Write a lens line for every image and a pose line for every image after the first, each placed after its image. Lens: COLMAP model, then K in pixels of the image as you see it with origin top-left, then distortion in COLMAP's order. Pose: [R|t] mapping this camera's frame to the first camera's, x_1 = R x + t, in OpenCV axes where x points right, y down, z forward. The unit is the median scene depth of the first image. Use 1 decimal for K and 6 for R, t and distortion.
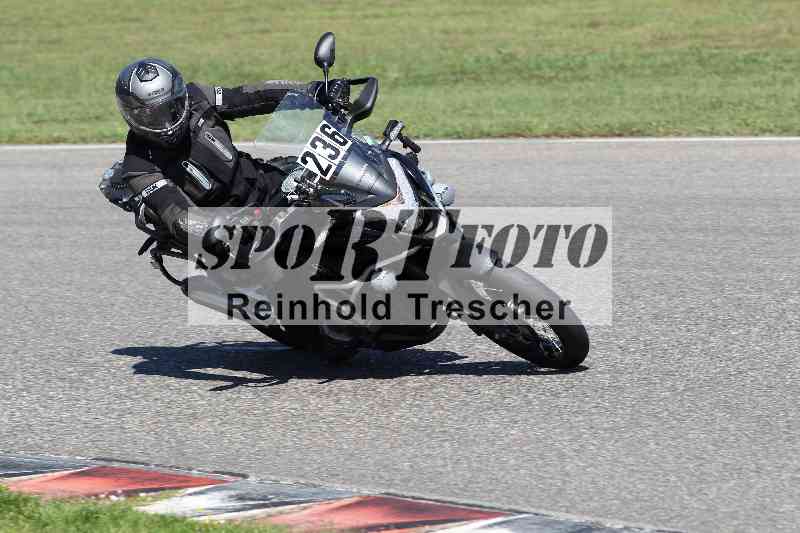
lens RADIAL K [[5910.7, 0, 397.2], [0, 5910.7, 266.3], [0, 0, 1]] dist [2.549004, 0.000000]
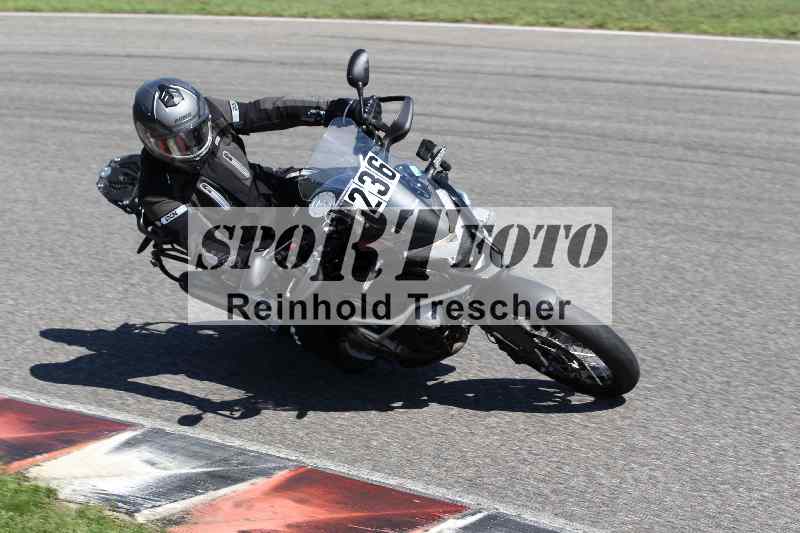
lens RADIAL K [[2502.0, 0, 401.7], [0, 2502.0, 271.3], [0, 0, 1]] dist [0.053180, 0.000000]
pose [[0.988970, -0.020885, 0.146638, -0.065453], [0.003956, 0.993380, 0.114803, -0.050607], [-0.148065, -0.112957, 0.982506, 0.571495]]
